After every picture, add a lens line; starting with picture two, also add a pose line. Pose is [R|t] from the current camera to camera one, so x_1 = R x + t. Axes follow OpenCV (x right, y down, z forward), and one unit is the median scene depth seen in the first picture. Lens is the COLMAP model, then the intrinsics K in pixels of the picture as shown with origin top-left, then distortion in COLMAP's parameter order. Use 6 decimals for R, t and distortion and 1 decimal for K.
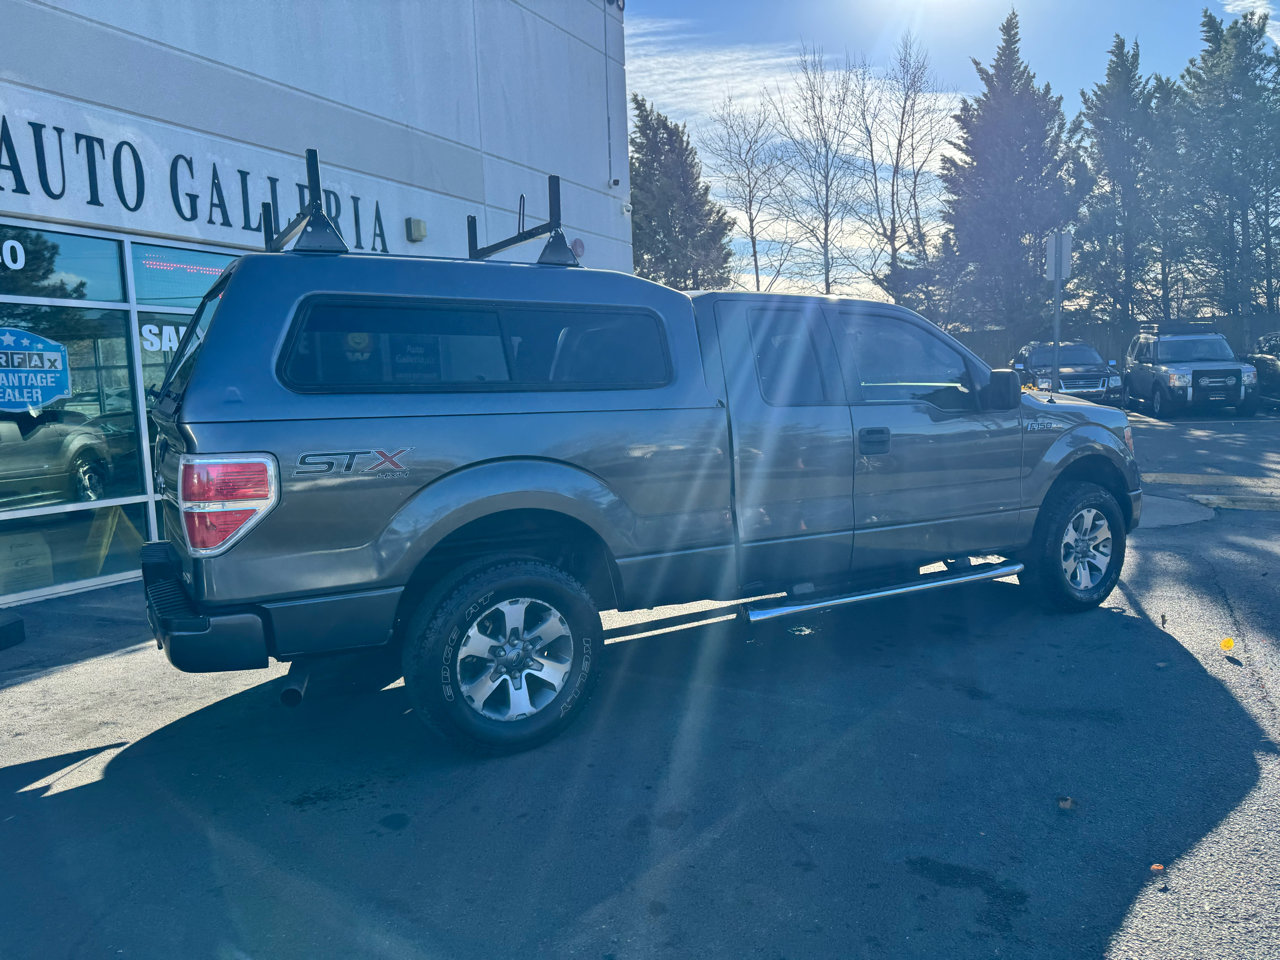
lens RADIAL K [[906.2, 0, 640.0], [0, 906.2, 480.0], [0, 0, 1]] dist [0.041522, -0.040174]
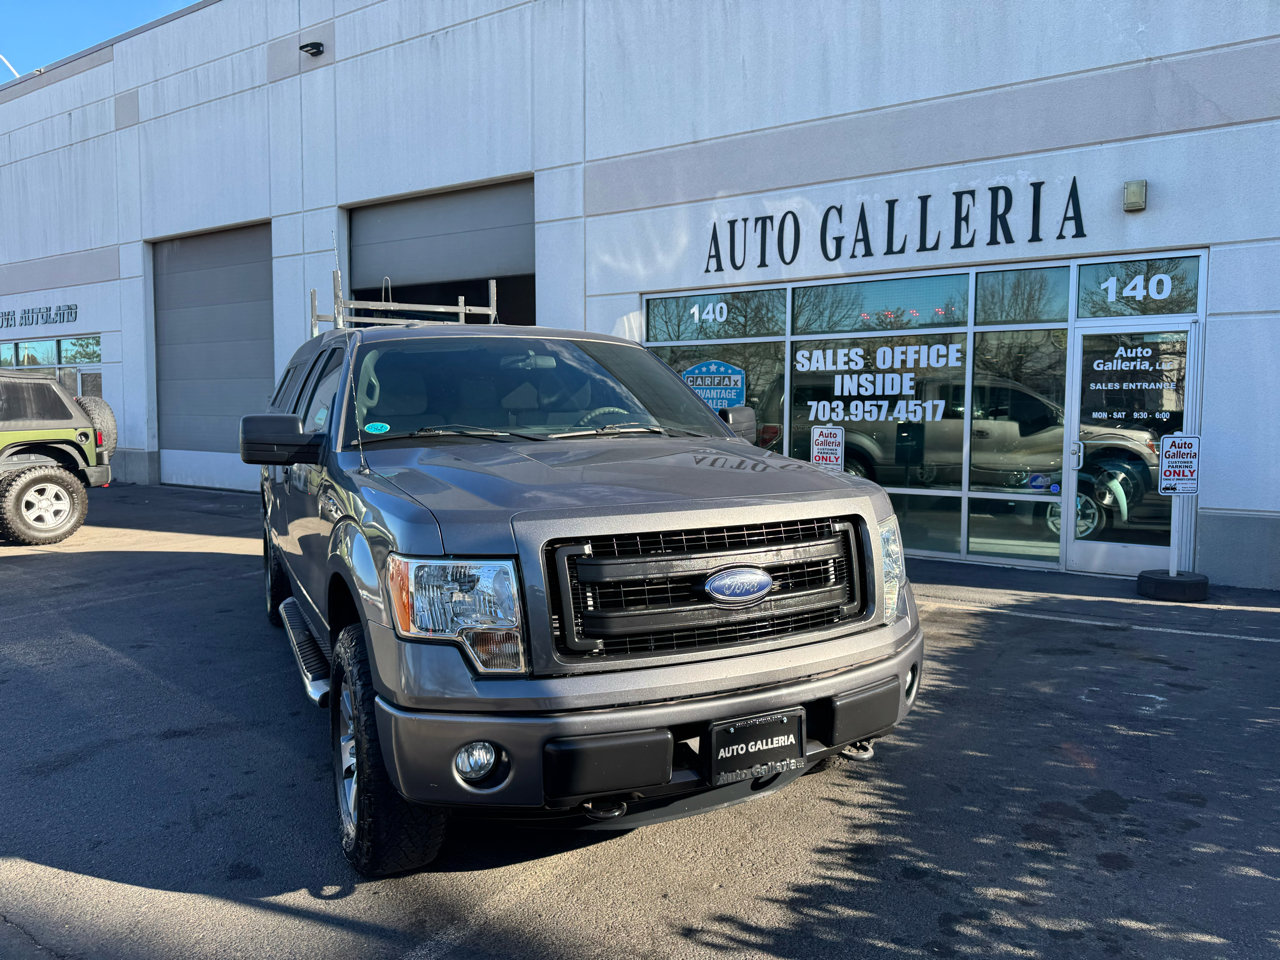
lens RADIAL K [[885.5, 0, 646.2], [0, 885.5, 479.3], [0, 0, 1]] dist [0.083649, -0.113338]
pose [[-0.071566, 0.114329, -0.990862, 0.815715], [-0.097012, 0.987901, 0.120994, -0.135496], [0.992707, 0.104784, -0.059609, 0.981490]]
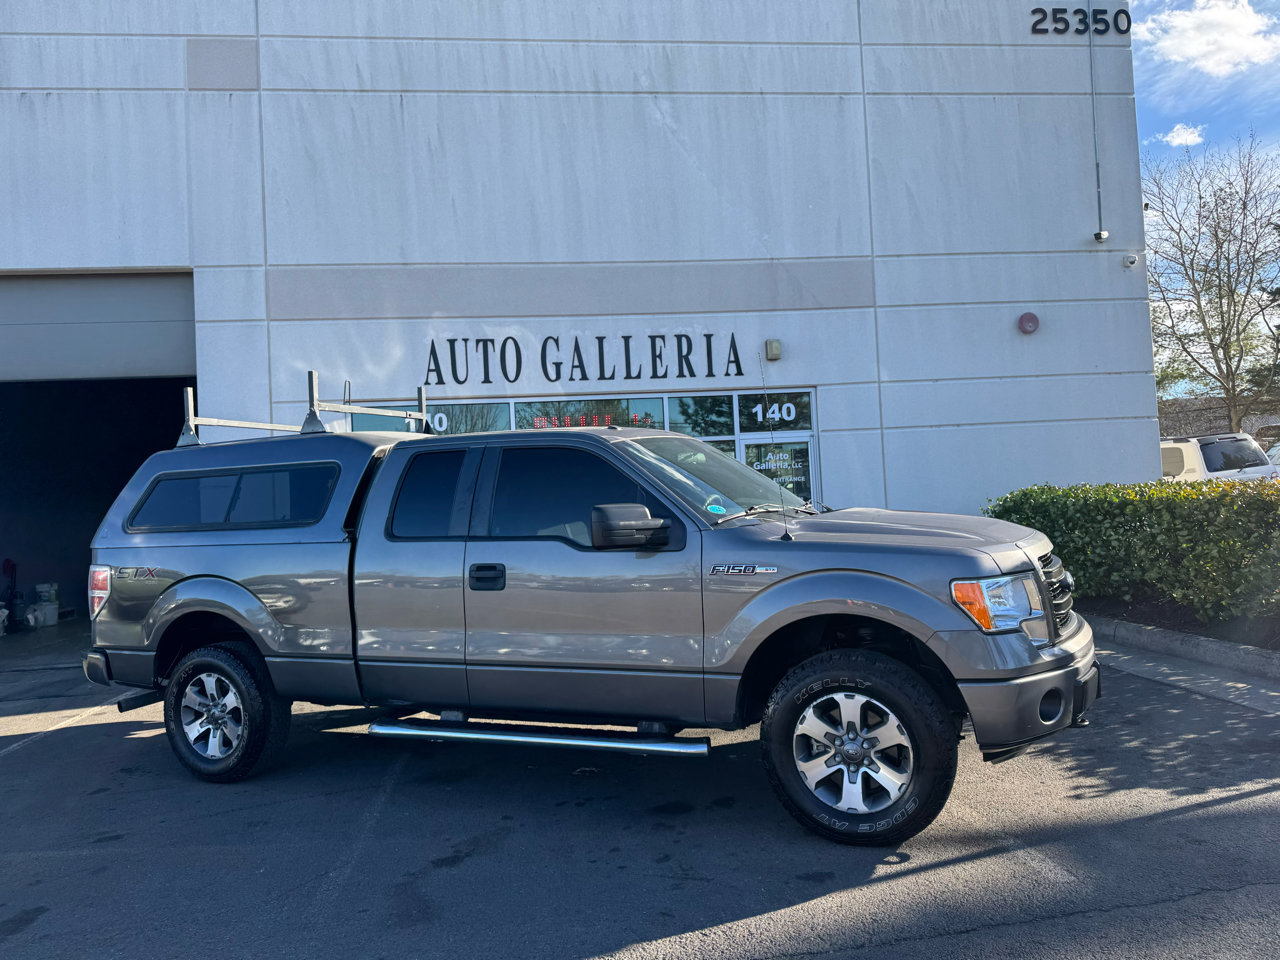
lens RADIAL K [[885.4, 0, 645.0], [0, 885.4, 480.8], [0, 0, 1]] dist [0.125856, -0.200633]
pose [[0.584618, -0.019113, -0.811084, 0.787309], [-0.047696, 0.997184, -0.057878, -0.068513], [0.809906, 0.072522, 0.582060, 0.381103]]
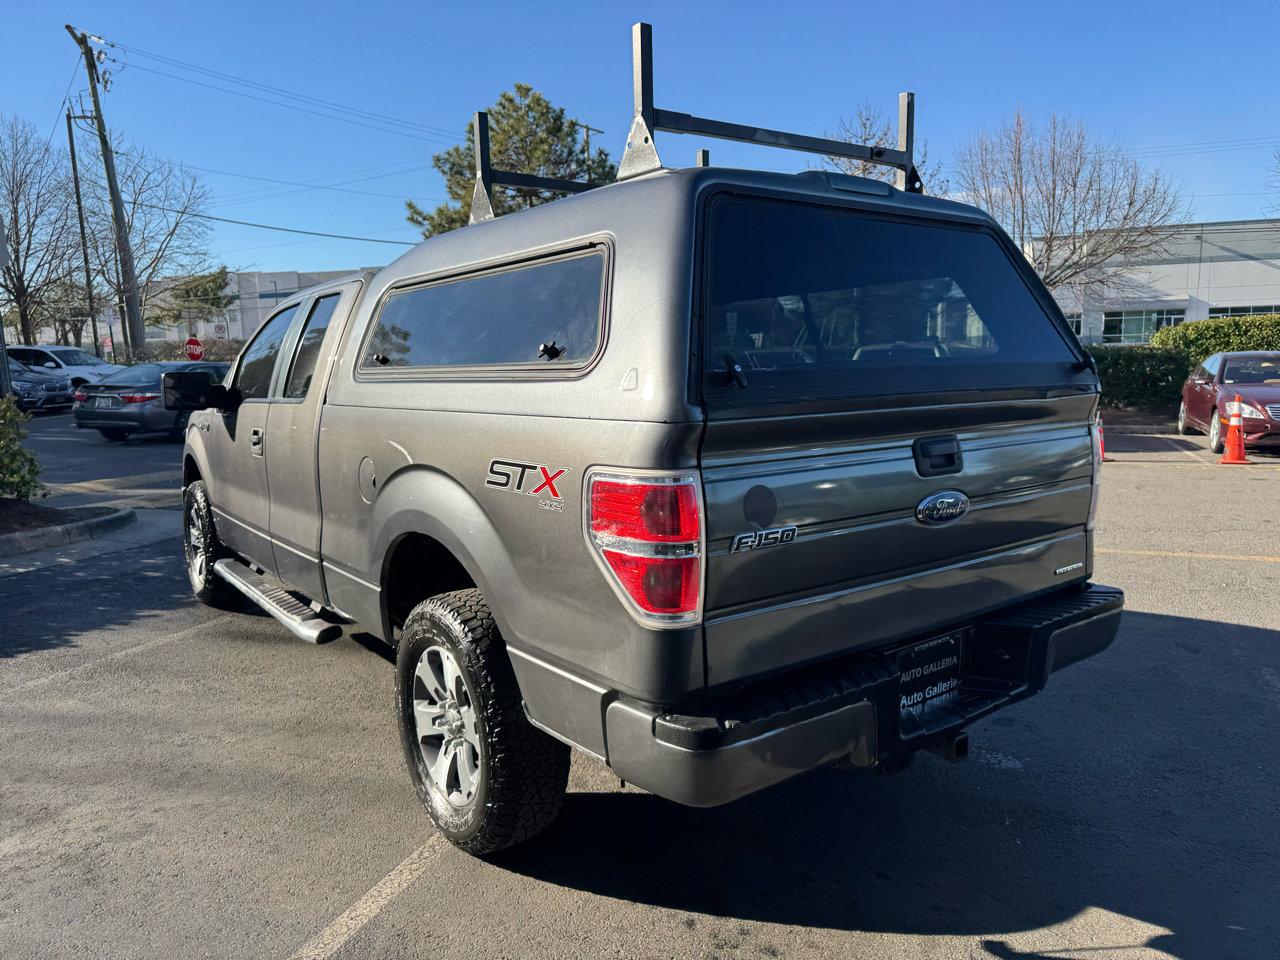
lens RADIAL K [[908.3, 0, 651.1], [0, 908.3, 485.0], [0, 0, 1]] dist [0.013261, -0.006368]
pose [[-0.103334, -0.105685, 0.989016, -0.655078], [0.123103, 0.985335, 0.118154, -0.071354], [-0.986999, 0.133961, -0.088809, 0.724073]]
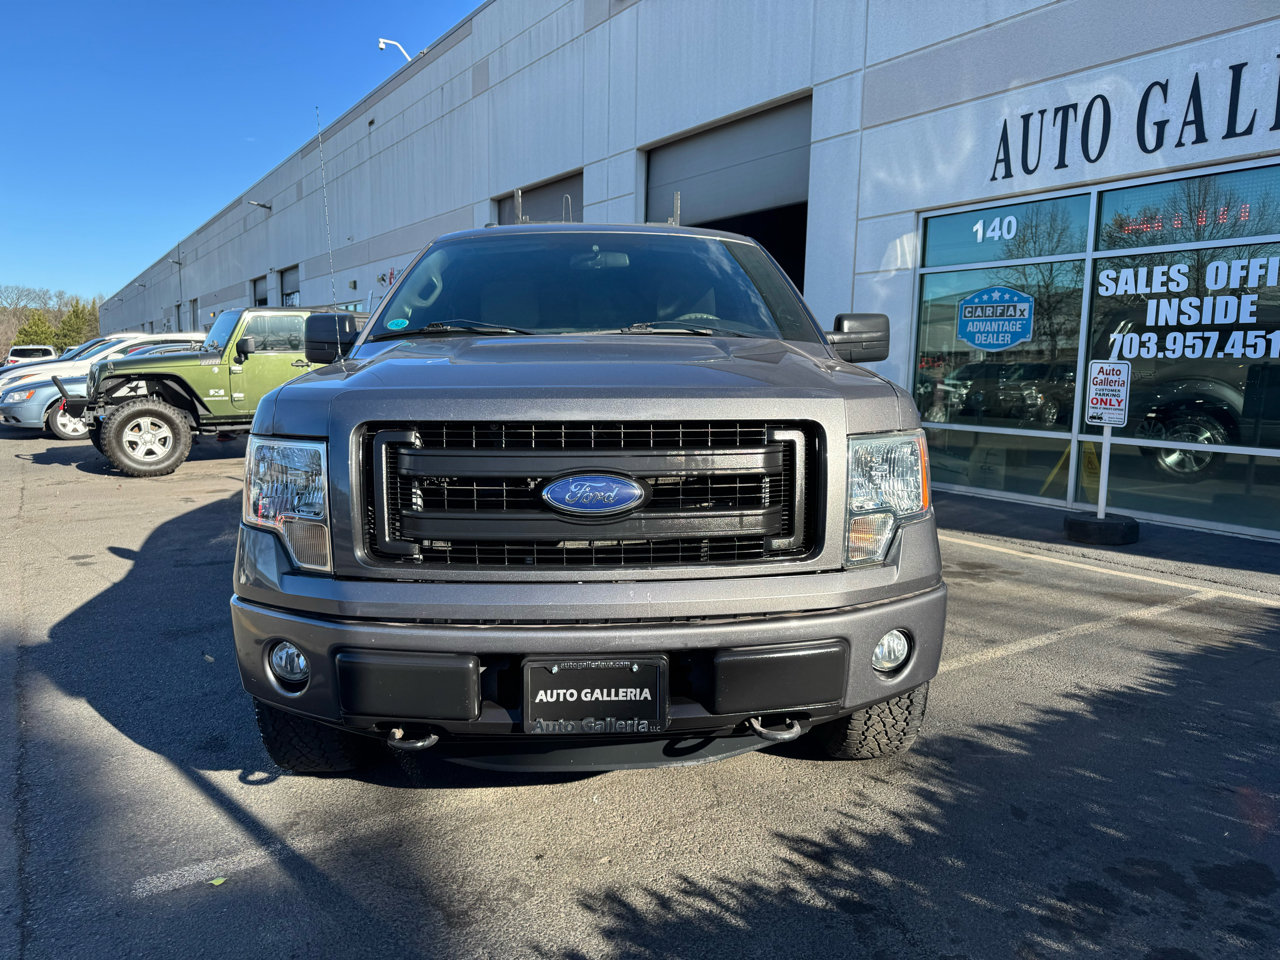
lens RADIAL K [[908.8, 0, 650.7], [0, 908.8, 479.2], [0, 0, 1]] dist [0.020580, -0.016621]
pose [[-0.456930, 0.142153, -0.878071, 0.701579], [-0.083678, 0.975900, 0.201535, -0.116917], [0.885558, 0.165563, -0.434023, 1.153126]]
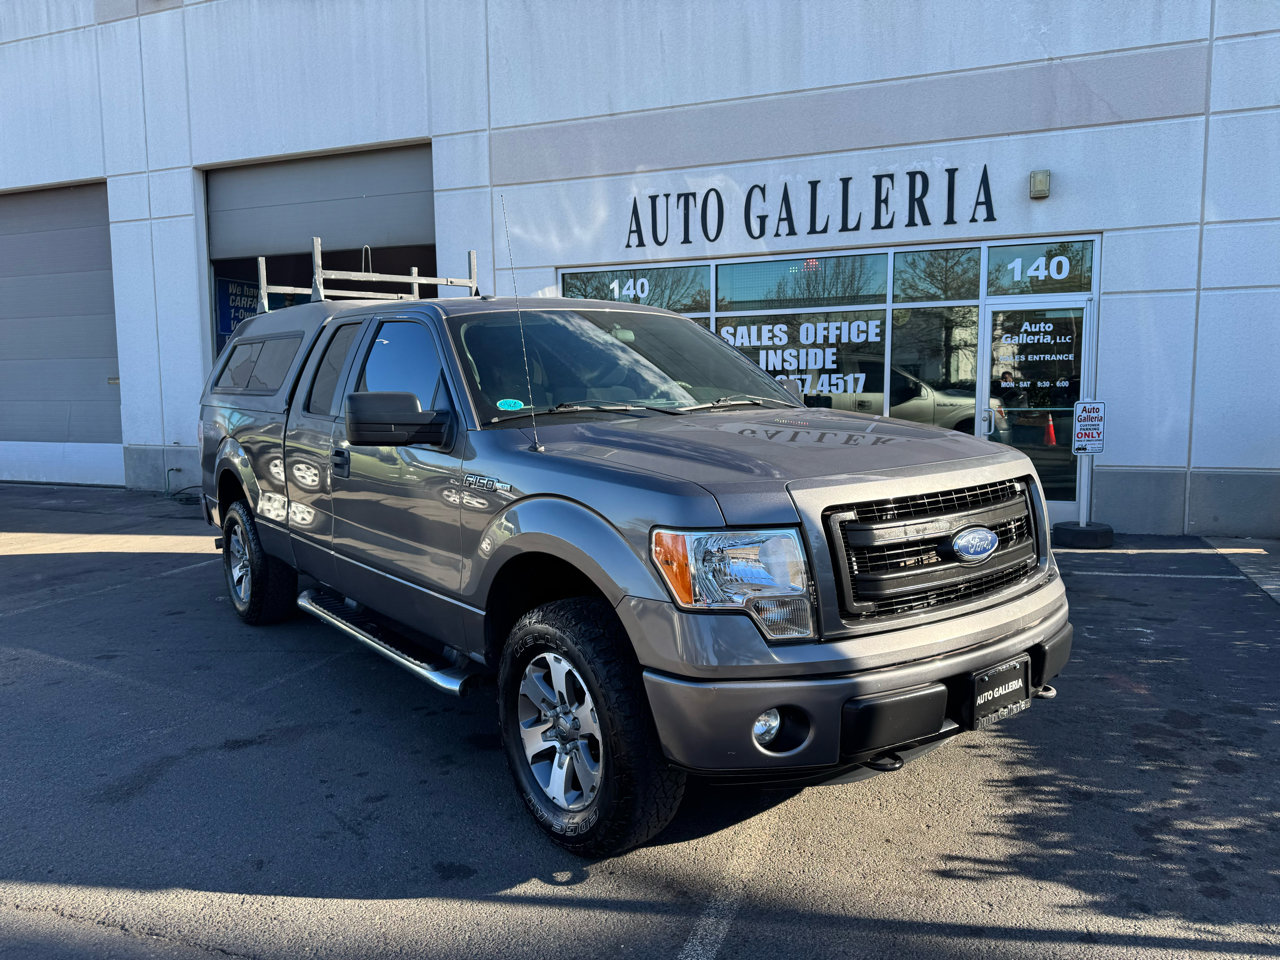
lens RADIAL K [[885.4, 0, 645.0], [0, 885.4, 480.8], [0, 0, 1]] dist [0.125856, -0.200633]
pose [[0.139587, 0.138947, -0.980413, 0.815759], [-0.090329, 0.987765, 0.127128, -0.114931], [0.986081, 0.070815, 0.150430, 0.792978]]
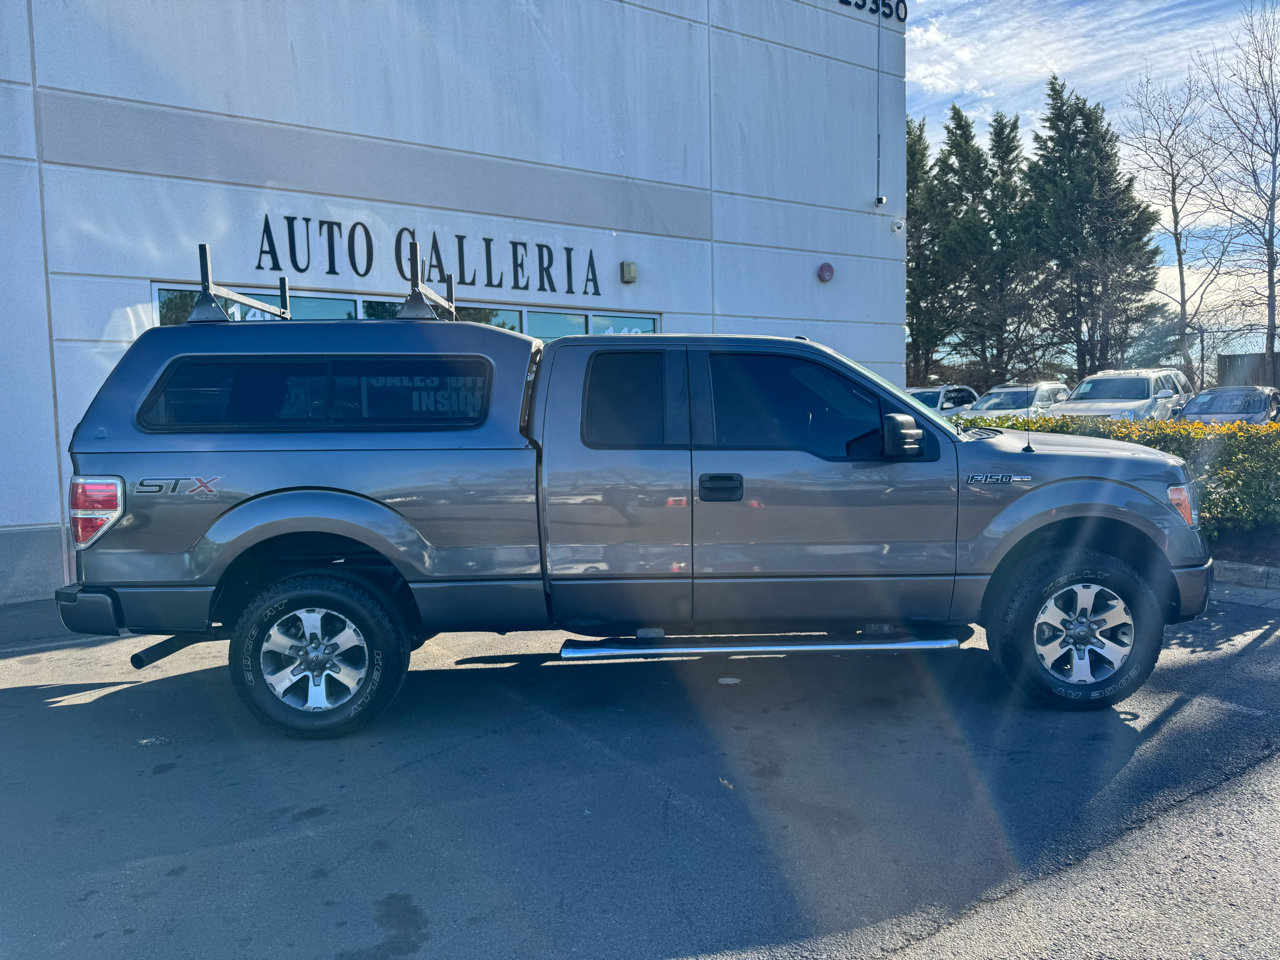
lens RADIAL K [[892.1, 0, 642.6], [0, 892.1, 485.4], [0, 0, 1]] dist [0.116395, -0.193991]
pose [[0.880959, 0.048326, -0.470719, 0.426425], [-0.054428, 0.998517, 0.000649, -0.028465], [0.470053, 0.025049, 0.882283, 0.088864]]
